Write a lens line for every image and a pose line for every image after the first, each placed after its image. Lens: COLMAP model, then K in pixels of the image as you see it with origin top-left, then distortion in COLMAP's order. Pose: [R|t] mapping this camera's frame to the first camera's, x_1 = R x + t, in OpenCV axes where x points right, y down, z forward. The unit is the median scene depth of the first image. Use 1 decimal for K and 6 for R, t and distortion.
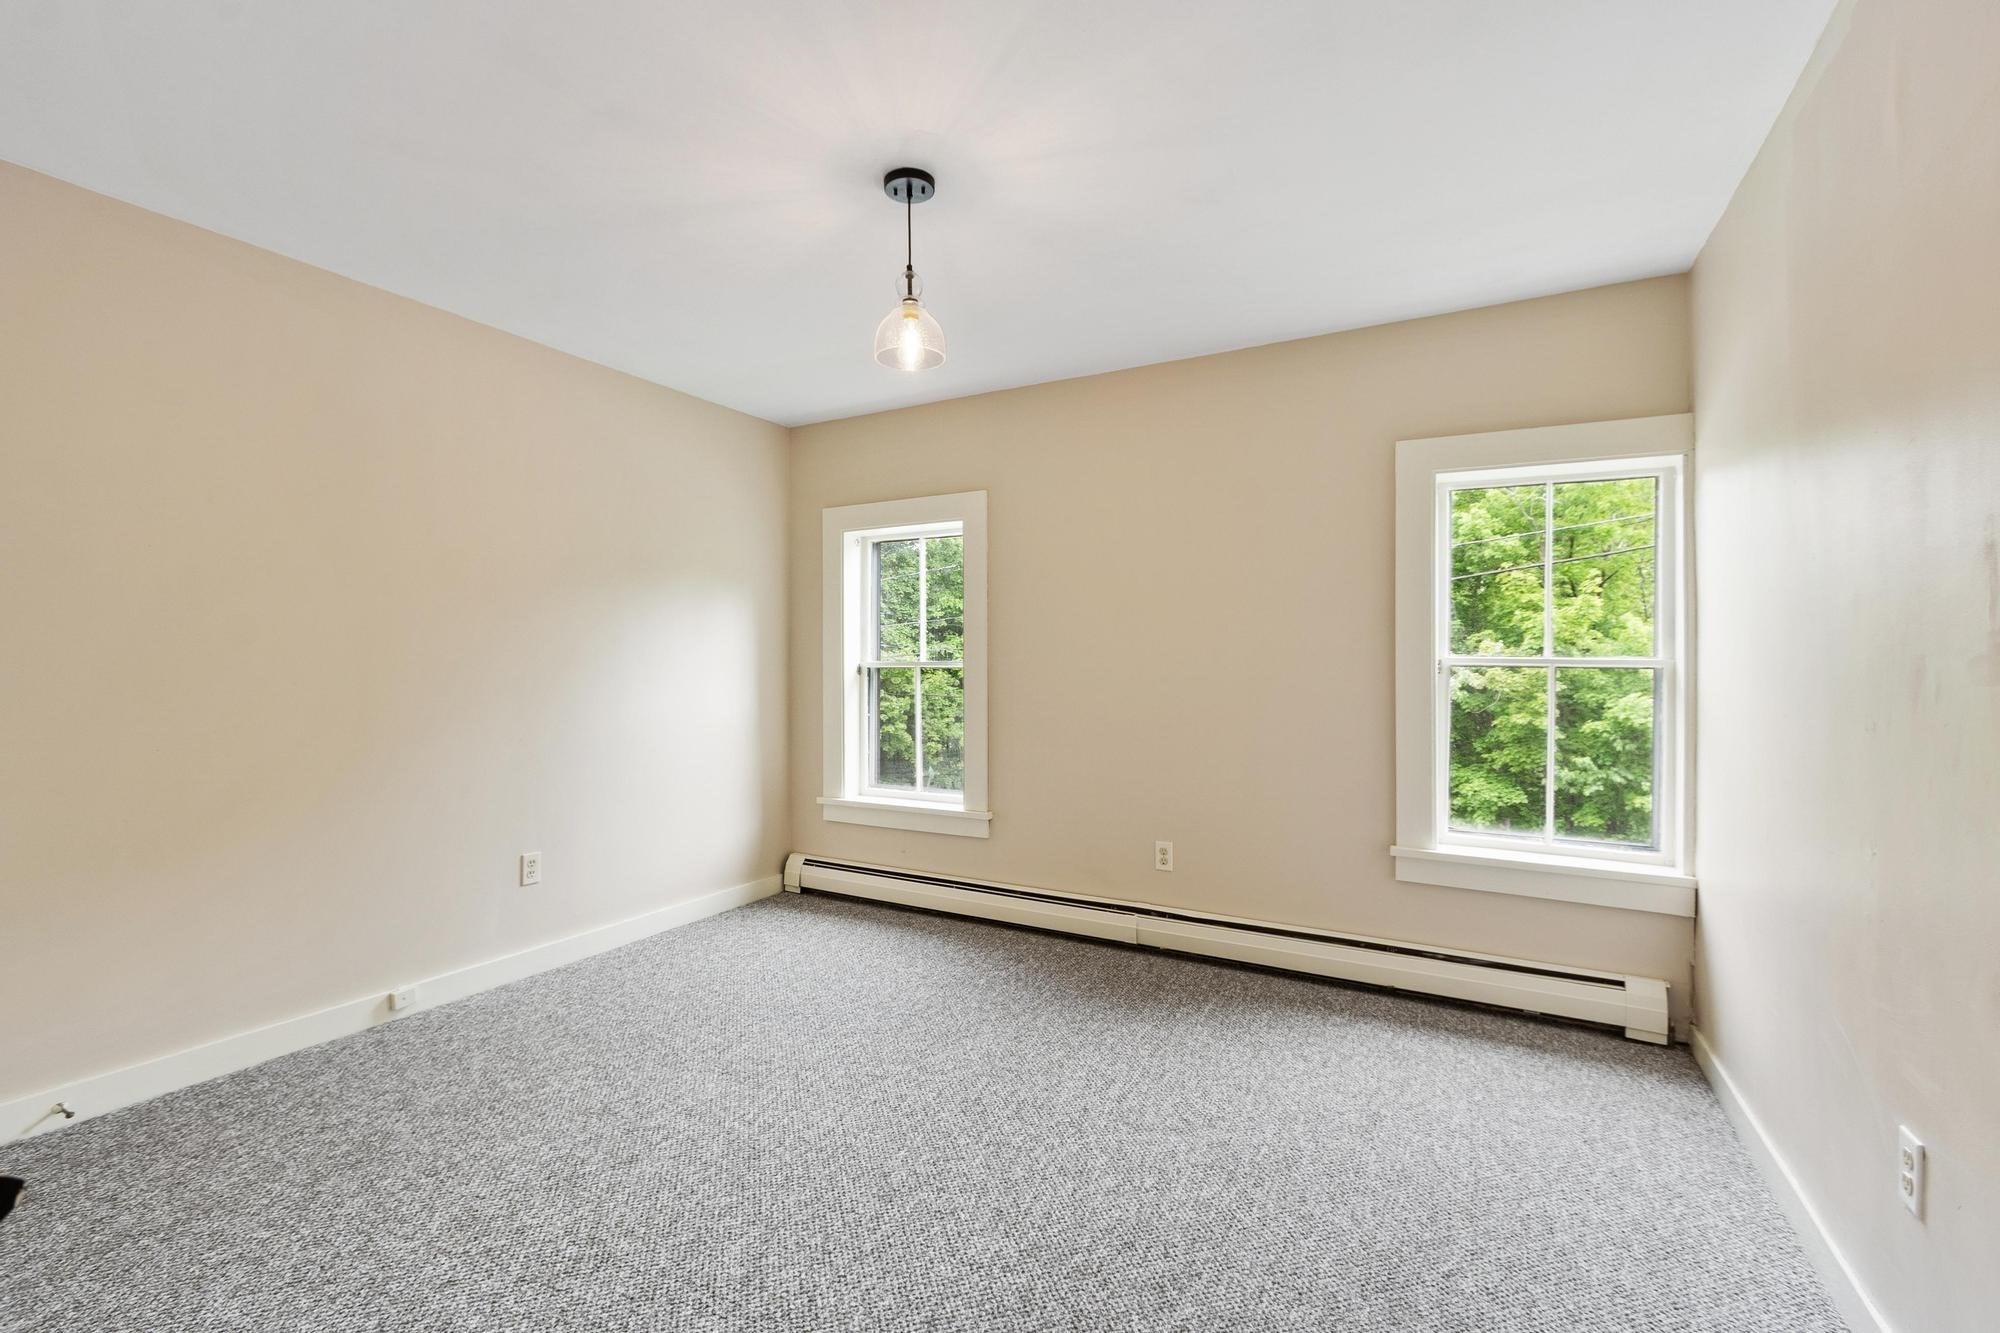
lens RADIAL K [[879.0, 0, 966.3], [0, 879.0, 648.1], [0, 0, 1]] dist [-0.000797, -0.000260]
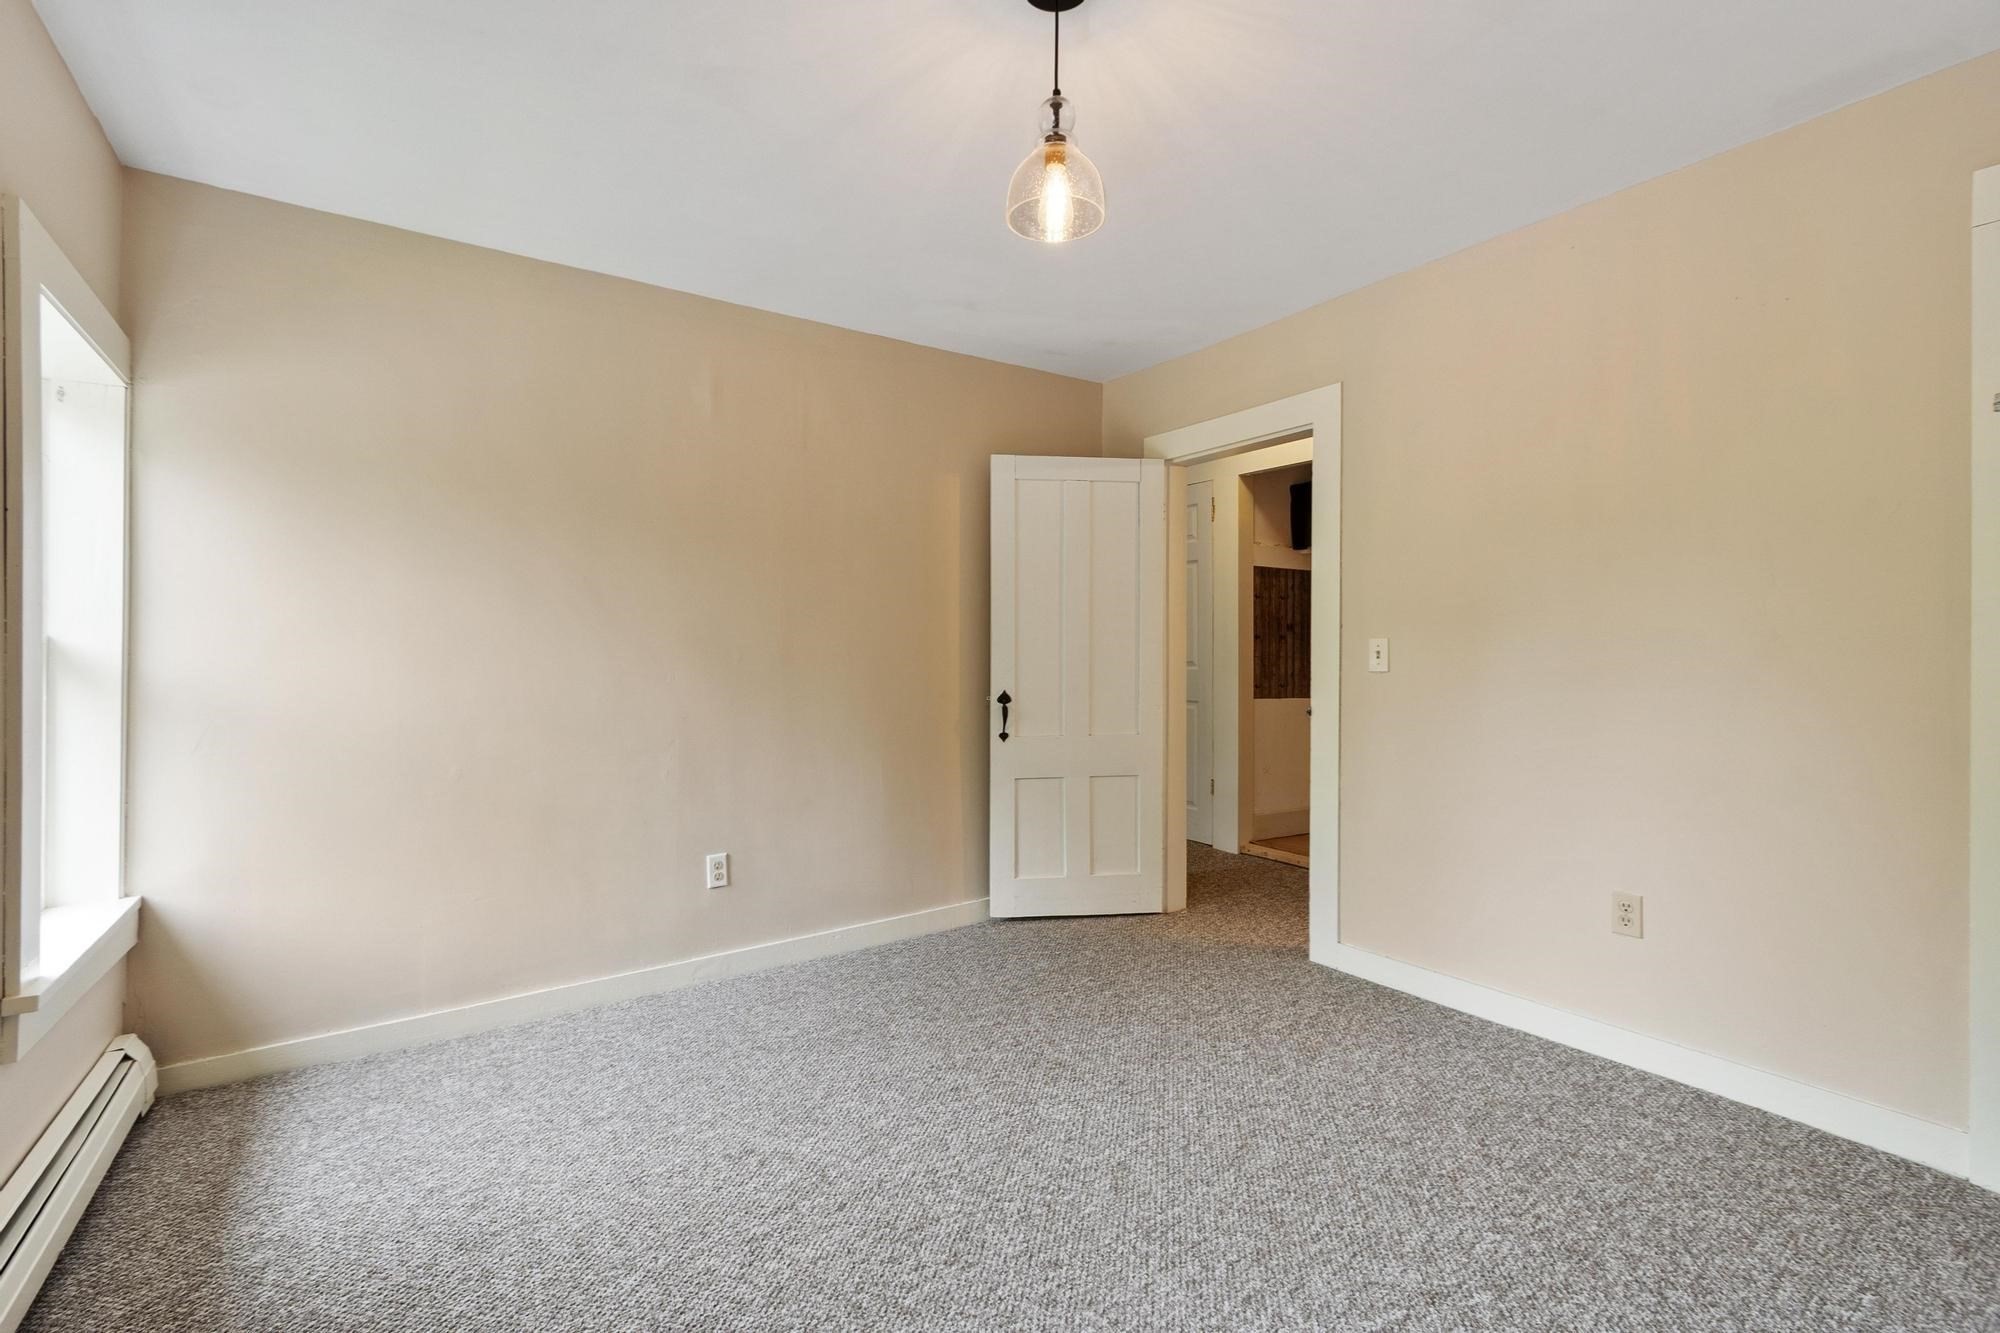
lens RADIAL K [[883.3, 0, 987.7], [0, 883.3, 656.5], [0, 0, 1]] dist [0.001137, -0.000271]
pose [[-0.901021, -0.006861, 0.433721, -0.212529], [-0.013594, 0.999830, -0.012424, 0.022389], [-0.433562, -0.017090, -0.900961, 1.081443]]
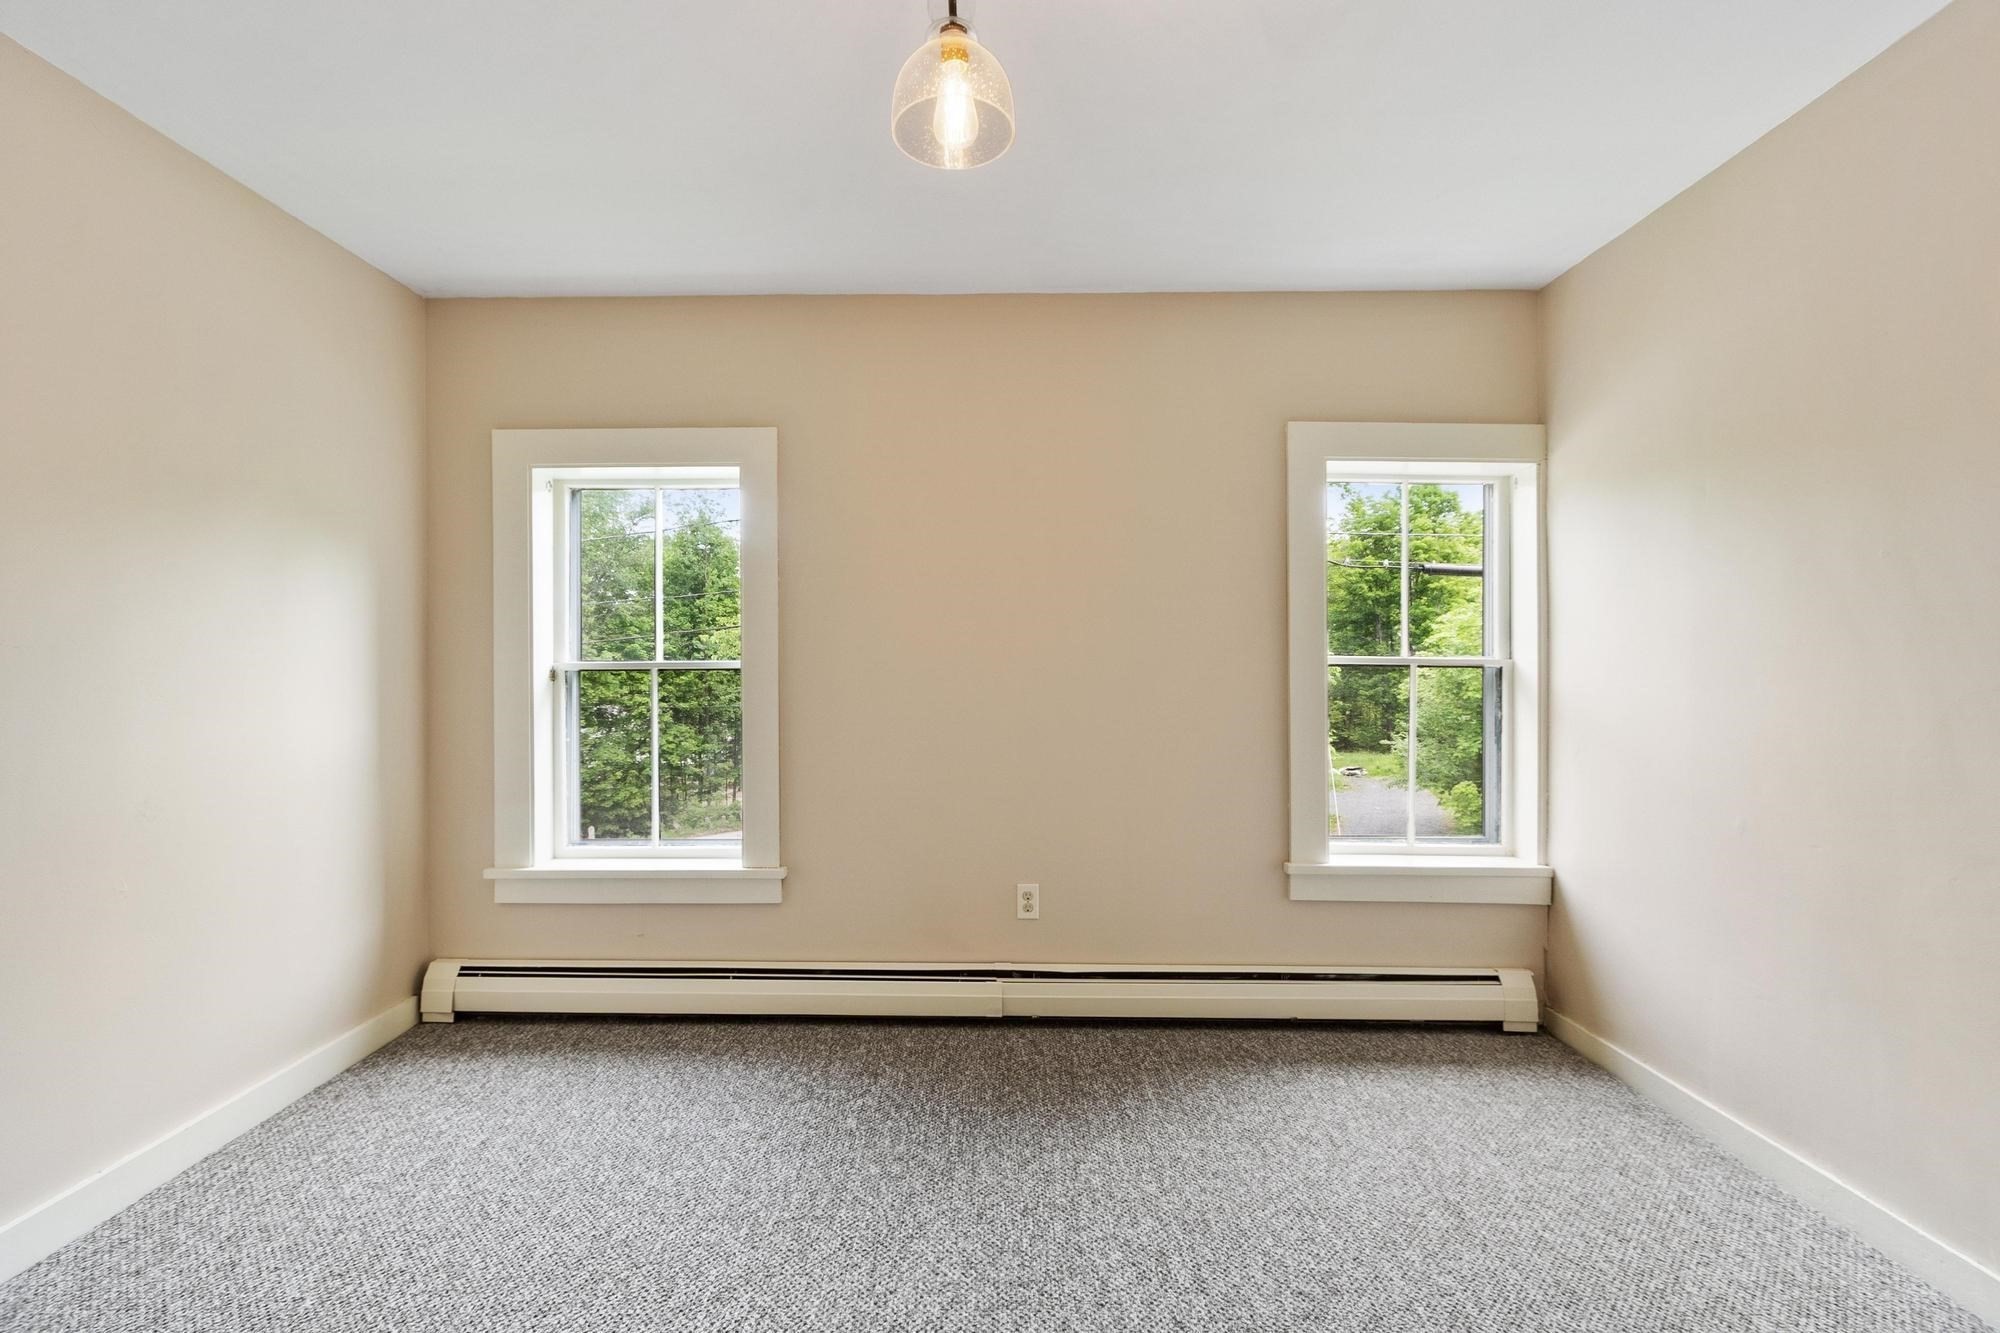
lens RADIAL K [[883.3, 0, 987.7], [0, 883.3, 656.5], [0, 0, 1]] dist [0.001137, -0.000271]
pose [[0.872302, 0.003614, 0.488954, -0.210466], [-0.006617, 0.999968, 0.004413, 0.007356], [-0.488923, -0.007085, 0.872298, 0.313328]]
